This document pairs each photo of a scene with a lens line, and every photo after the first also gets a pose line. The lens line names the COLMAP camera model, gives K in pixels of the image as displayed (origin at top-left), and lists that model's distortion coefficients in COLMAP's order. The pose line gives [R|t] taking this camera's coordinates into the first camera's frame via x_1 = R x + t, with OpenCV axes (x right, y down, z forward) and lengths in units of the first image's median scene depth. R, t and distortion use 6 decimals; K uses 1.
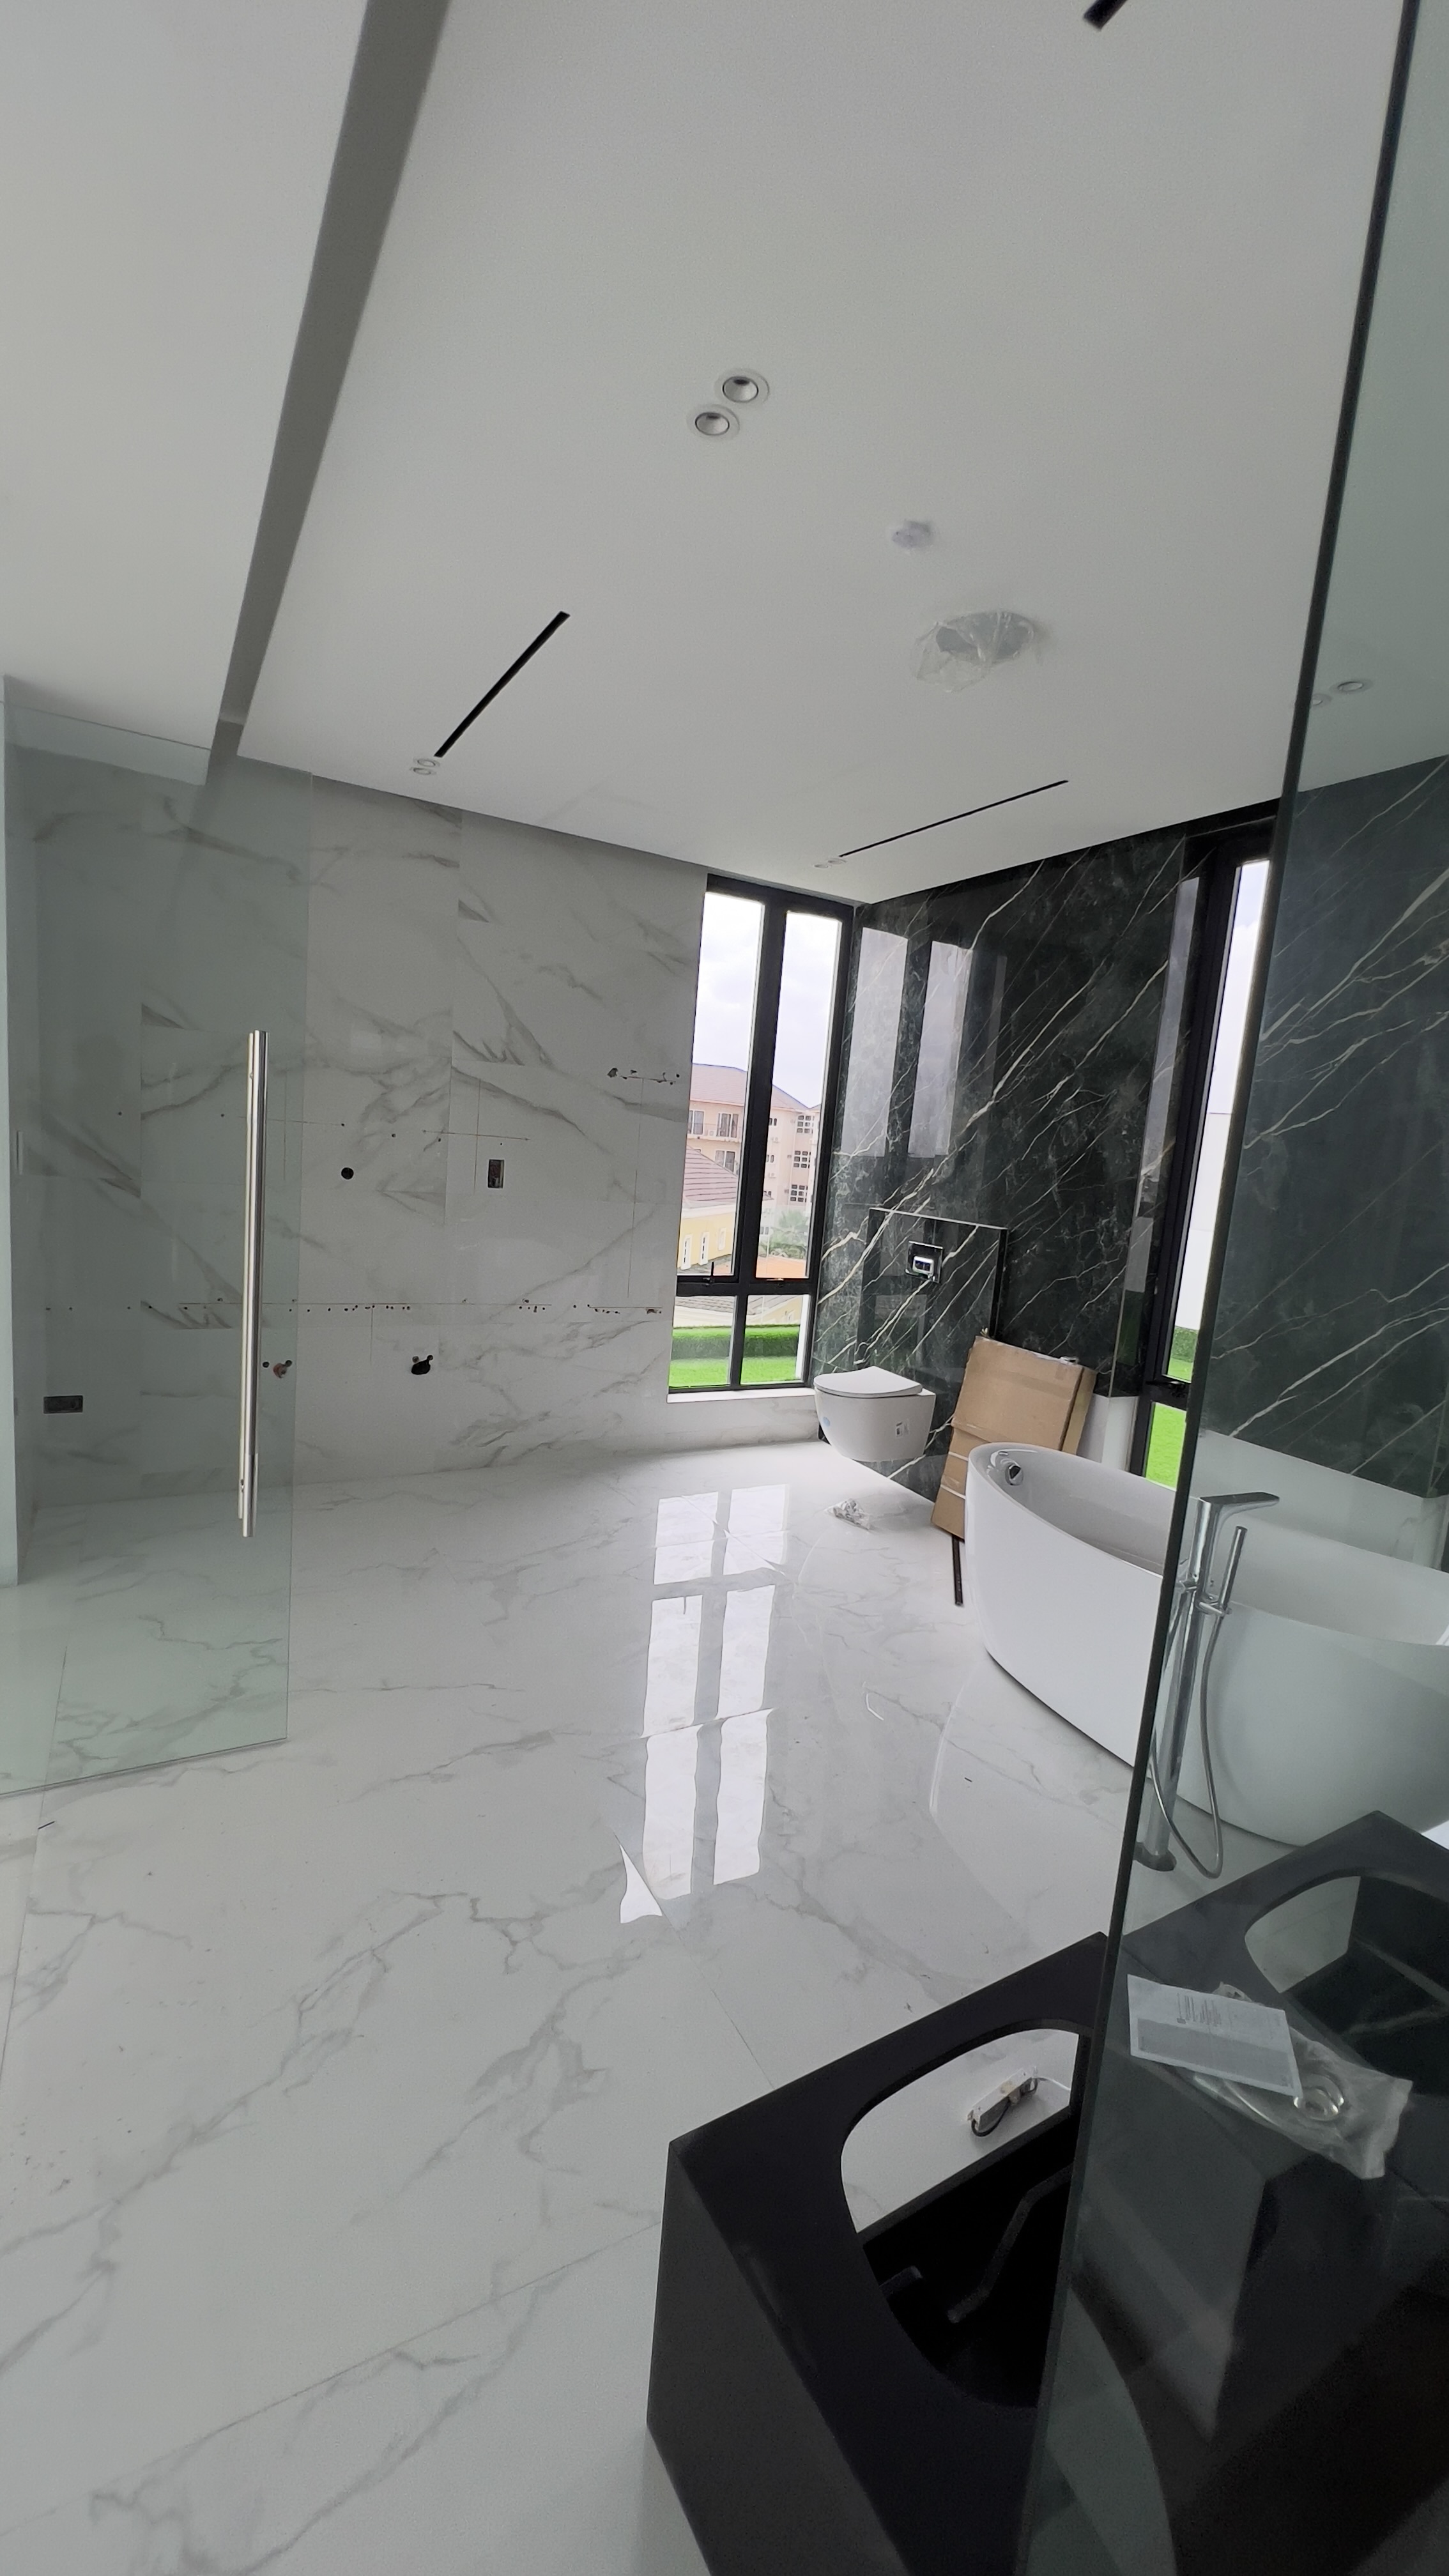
lens RADIAL K [[1042.1, 0, 709.8], [0, 1042.1, 1287.5], [0, 0, 1]] dist [0.004481, 0.000252]
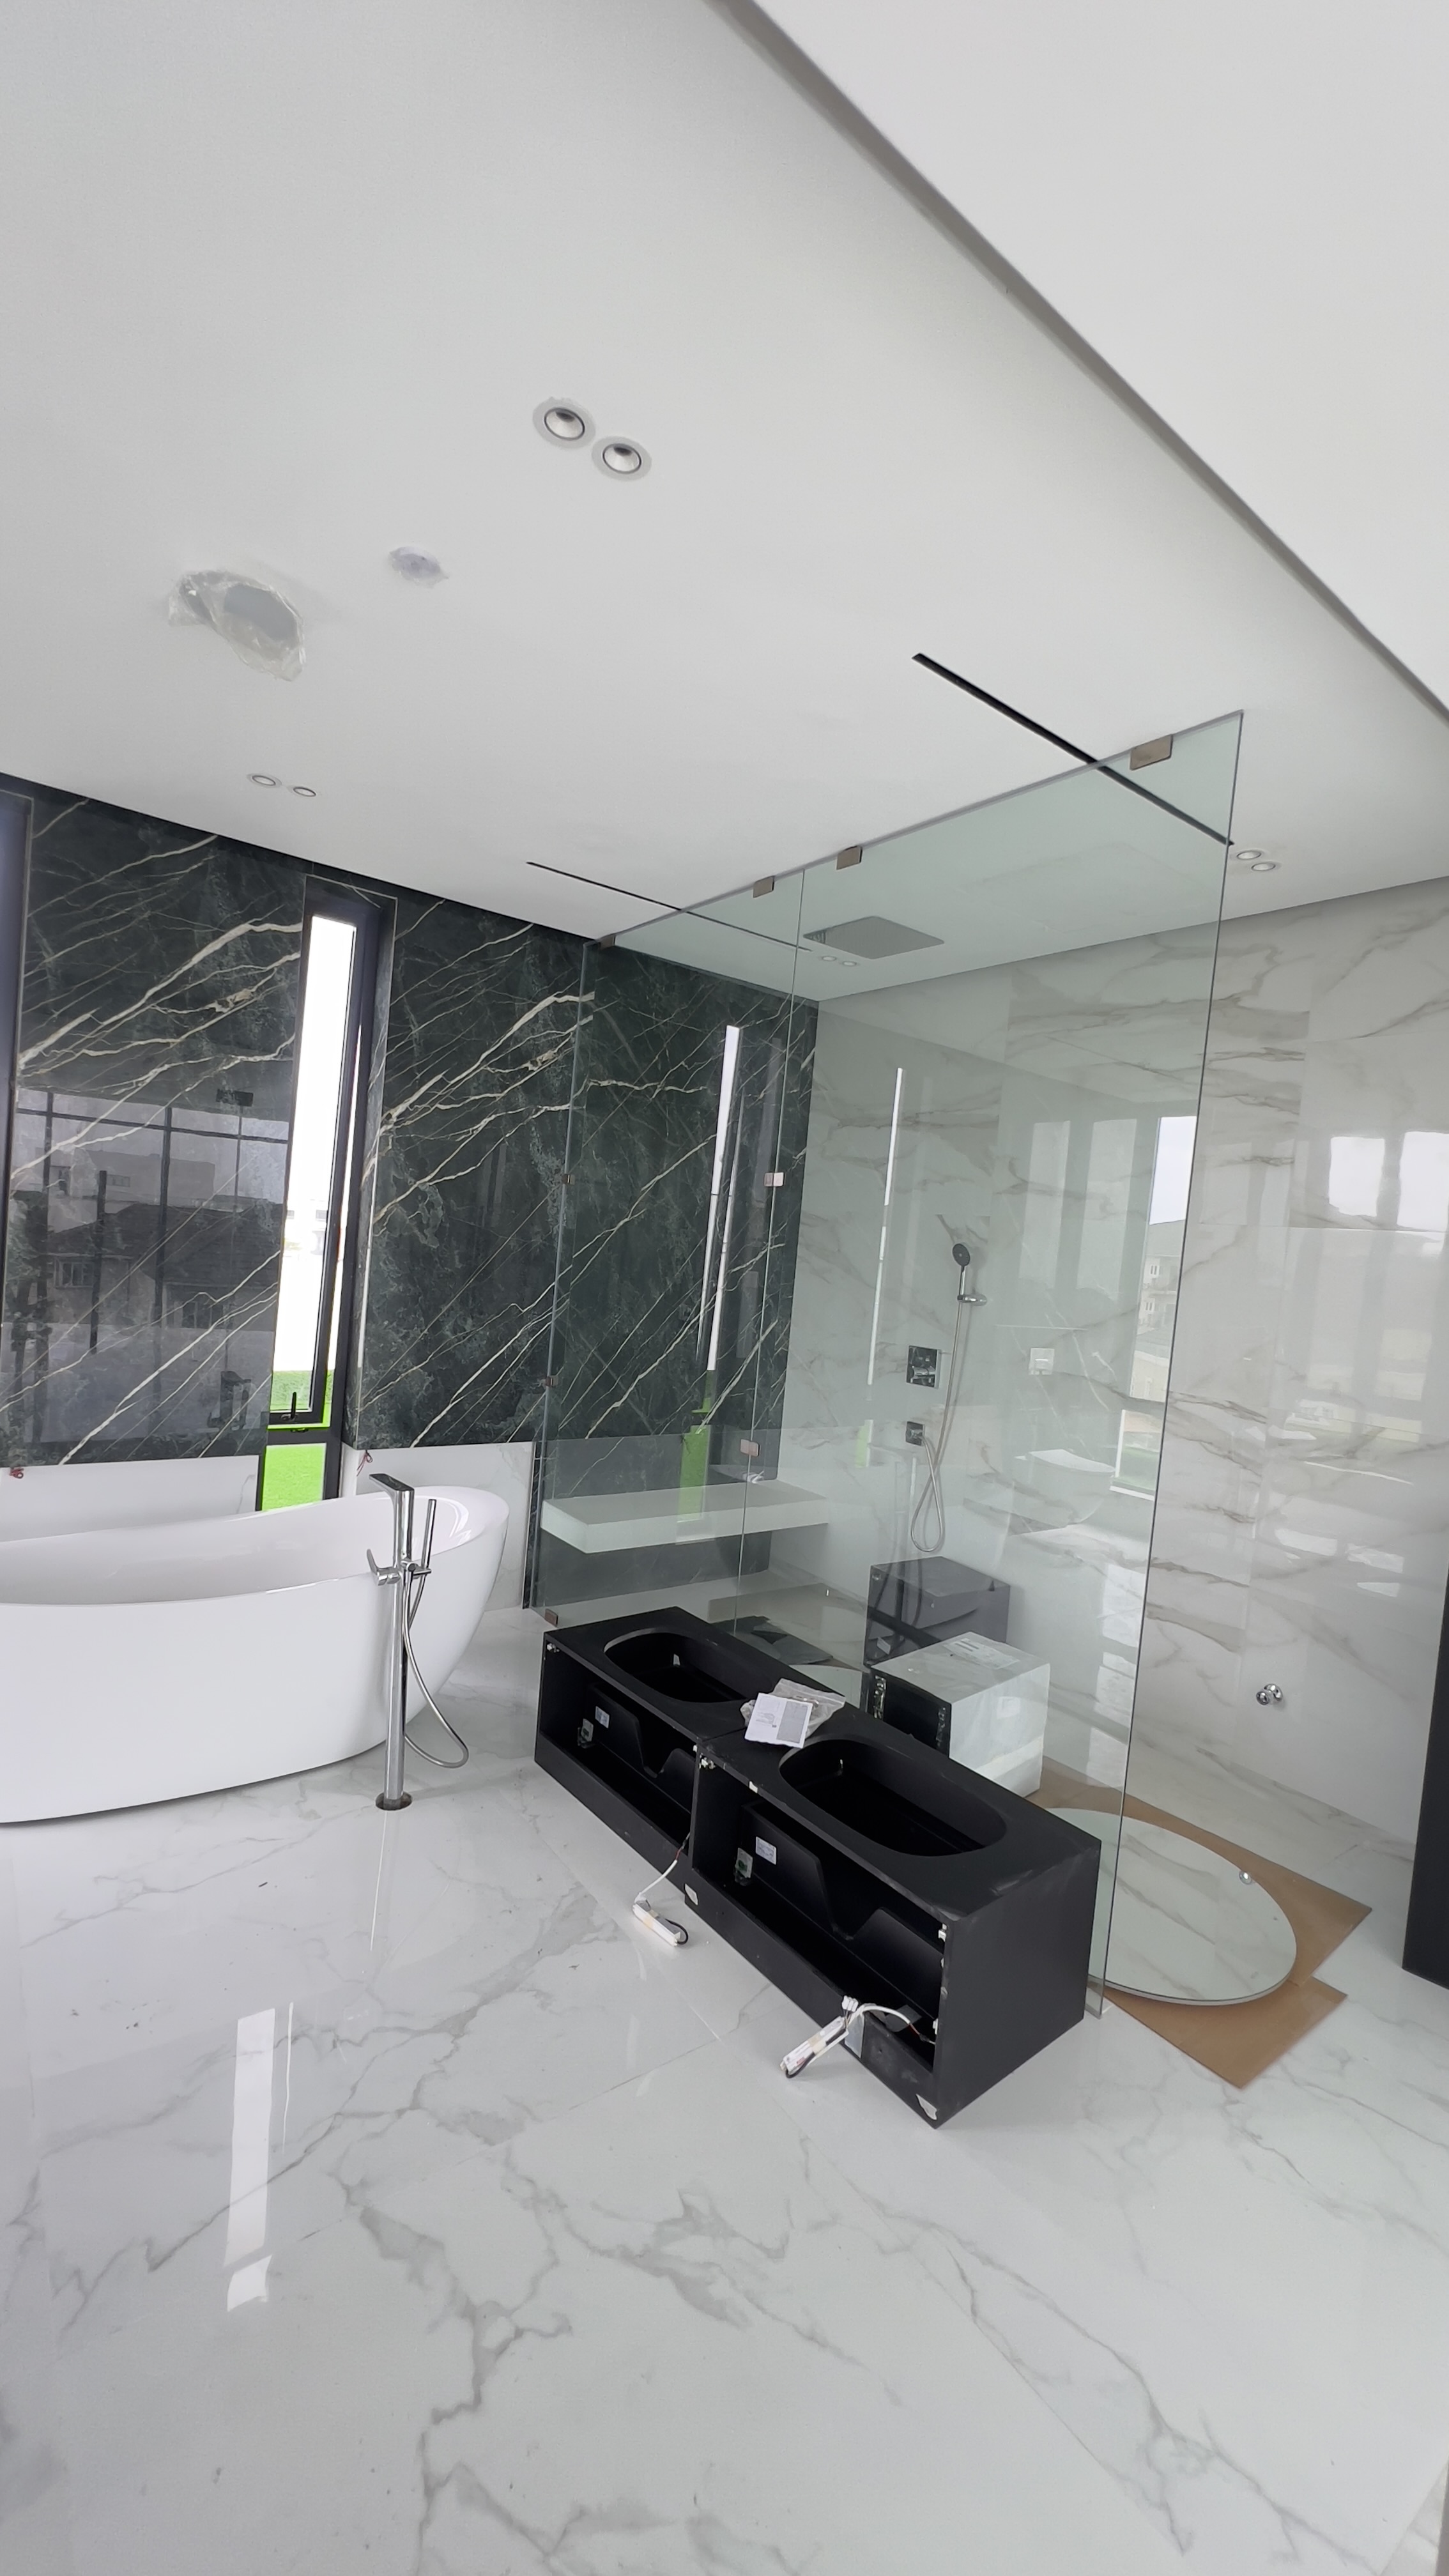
lens RADIAL K [[1035.2, 0, 727.9], [0, 1035.2, 1286.7], [0, 0, 1]] dist [-0.005639, 0.001866]
pose [[-0.143904, -0.130406, 0.980962, -0.839032], [0.046068, 0.989322, 0.138275, -0.205052], [-0.988519, 0.065089, -0.136360, 0.912598]]
